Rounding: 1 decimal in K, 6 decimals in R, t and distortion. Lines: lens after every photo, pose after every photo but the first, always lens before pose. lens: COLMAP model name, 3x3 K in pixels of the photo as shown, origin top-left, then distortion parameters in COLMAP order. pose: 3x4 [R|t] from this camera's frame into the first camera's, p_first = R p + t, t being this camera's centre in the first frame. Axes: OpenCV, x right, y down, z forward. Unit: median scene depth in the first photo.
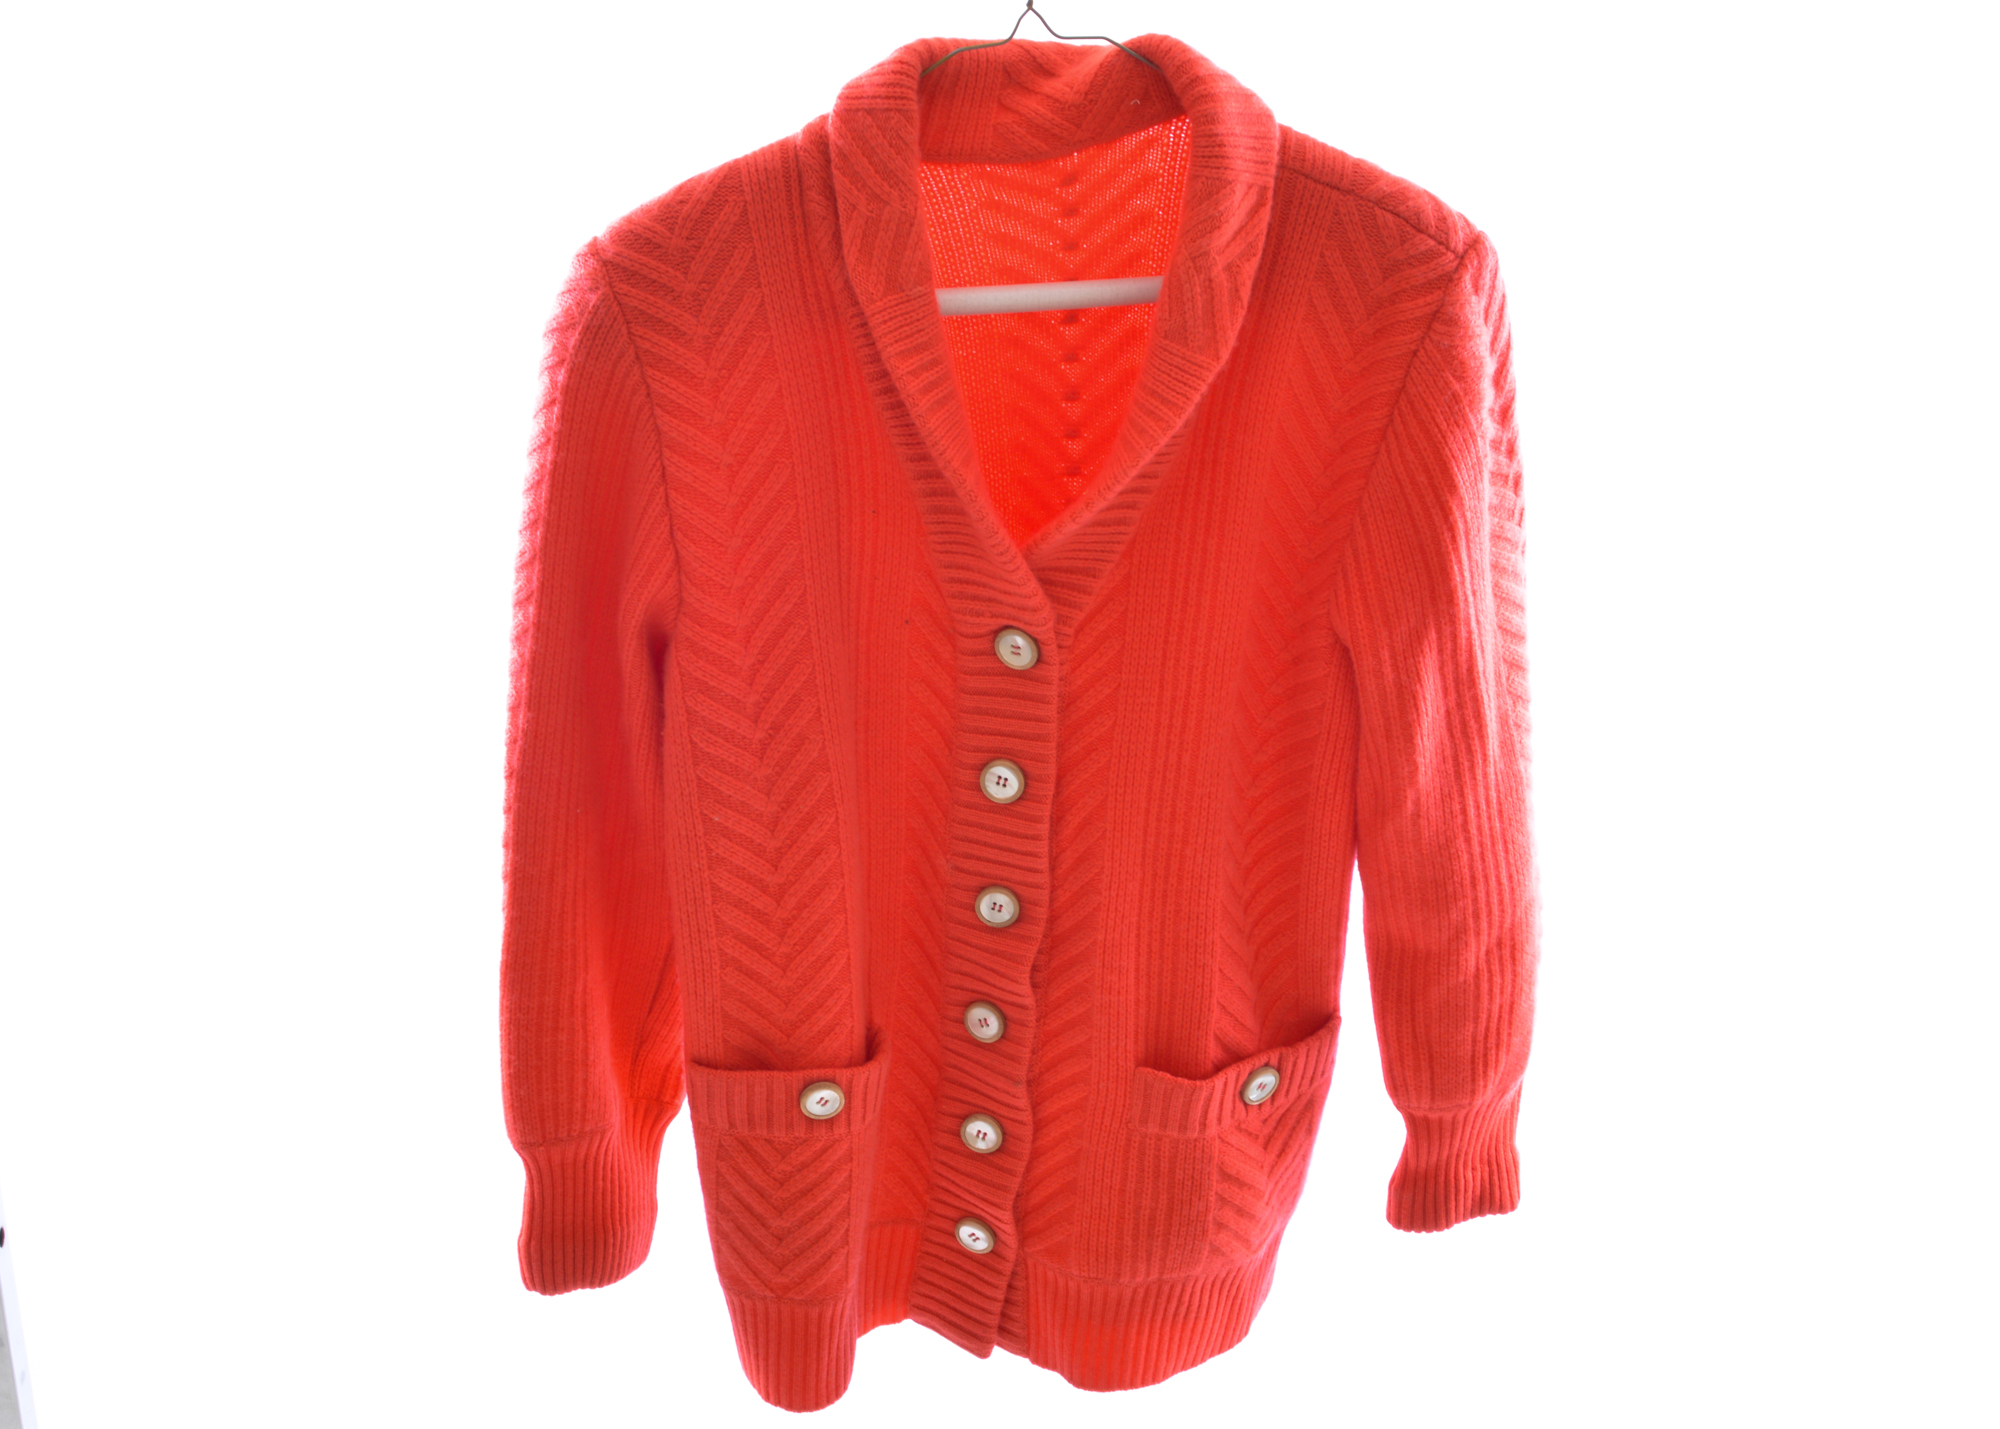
lens RADIAL K [[4072.2, 0, 1000.0], [0, 4072.2, 714.5], [0, 0, 1]] dist [-0.016910, -0.124285]
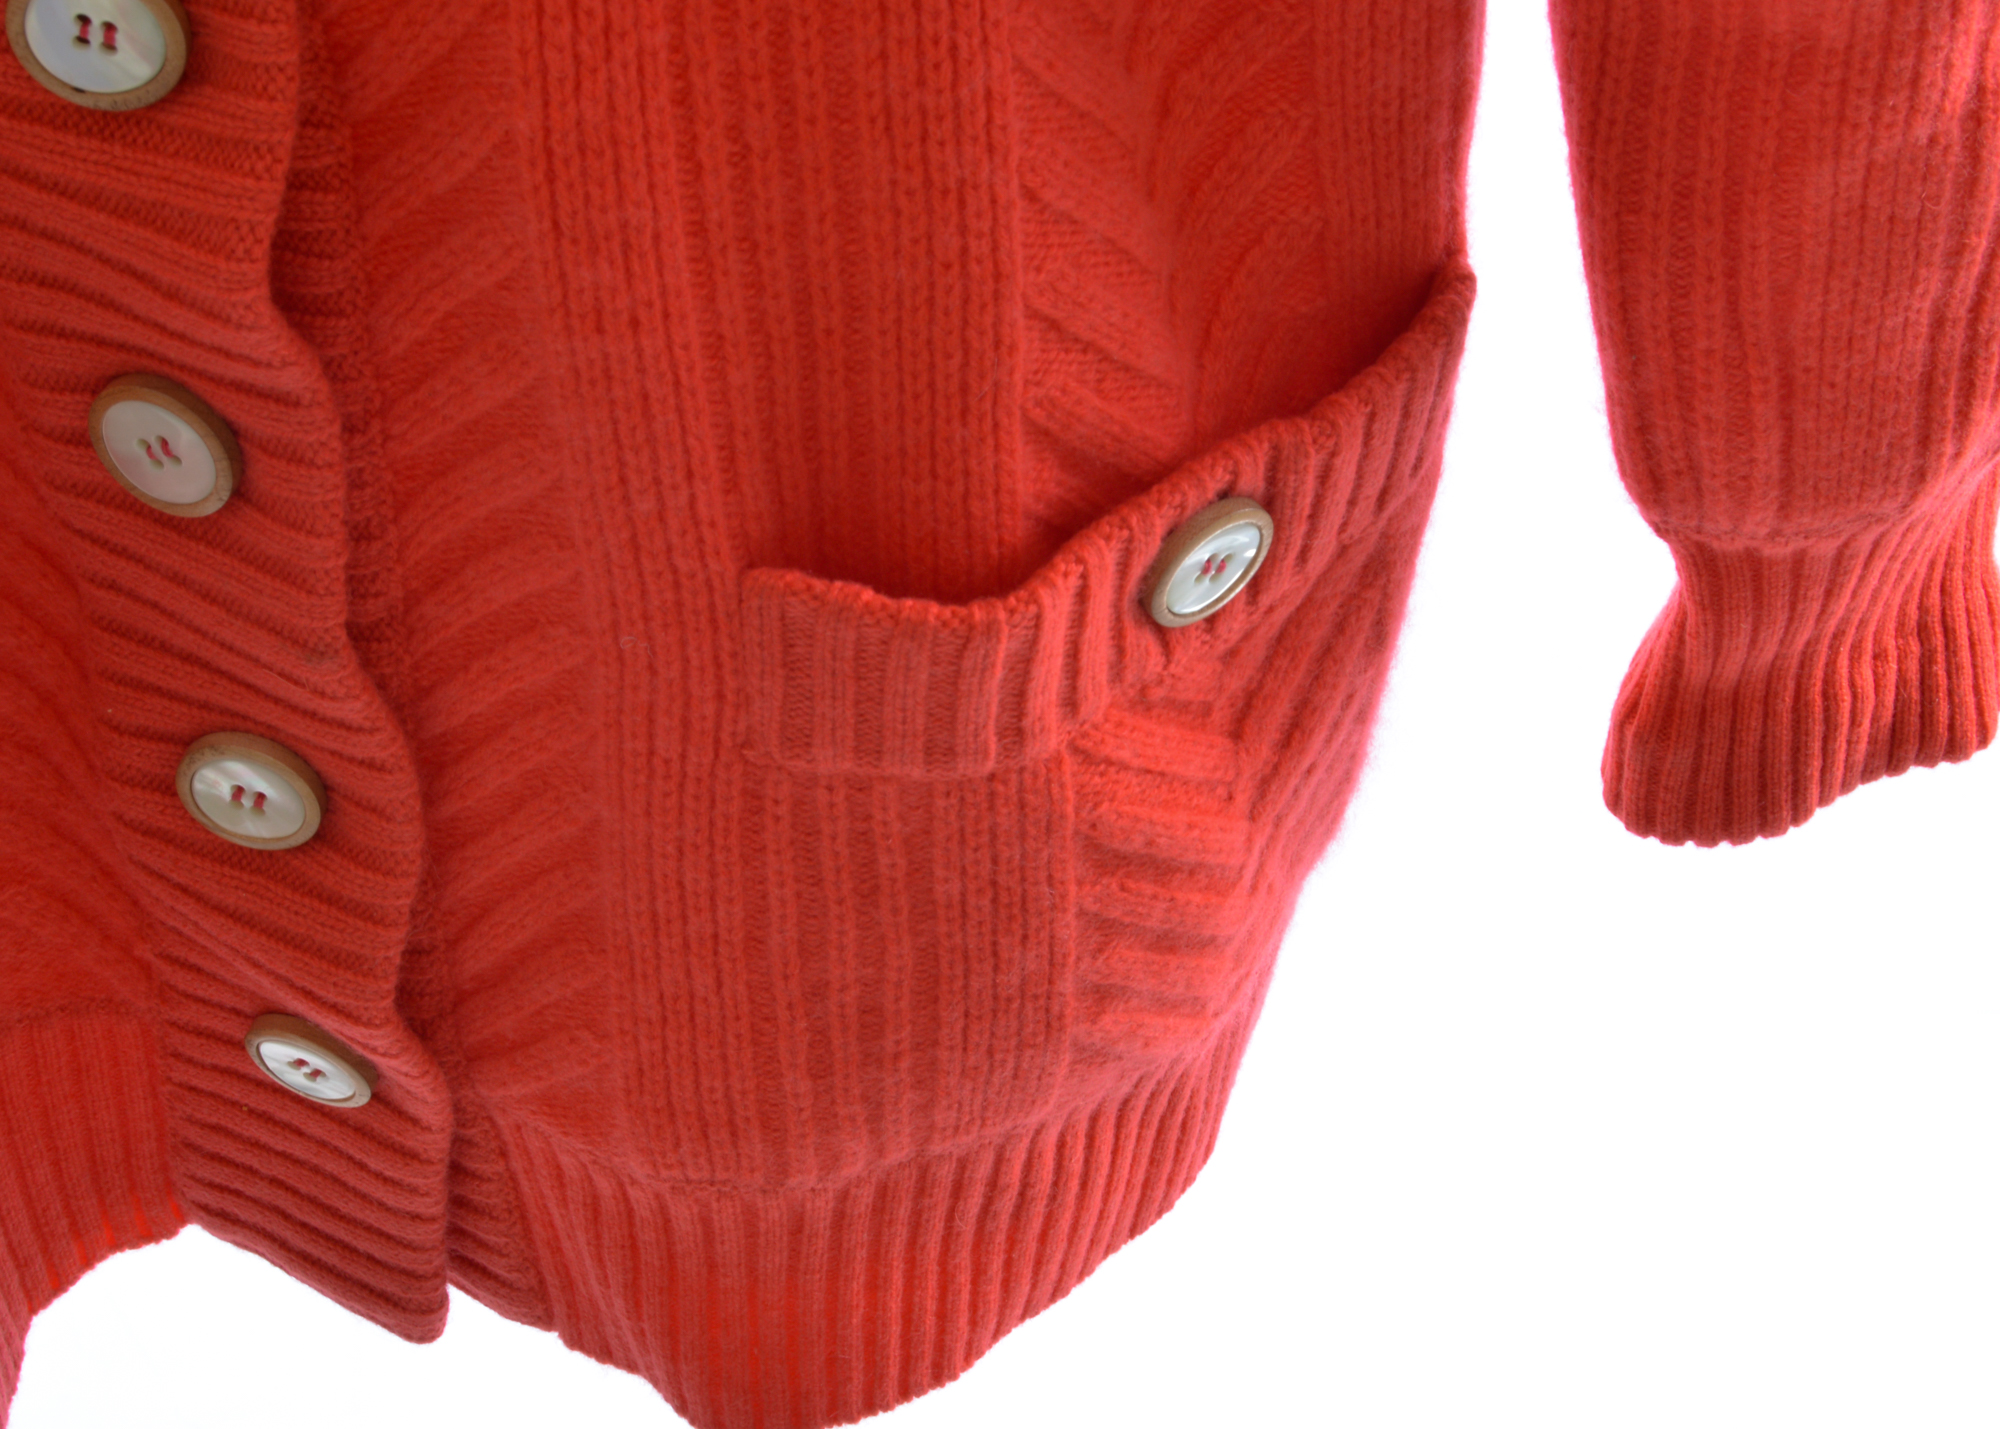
lens RADIAL K [[4072.2, 0, 1000.0], [0, 4072.2, 714.5], [0, 0, 1]] dist [-0.016910, -0.124285]
pose [[0.996746, -0.080452, 0.004907, 0.047605], [0.075907, 0.957426, 0.278519, 0.022051], [-0.027105, -0.277241, 0.960418, 0.731083]]
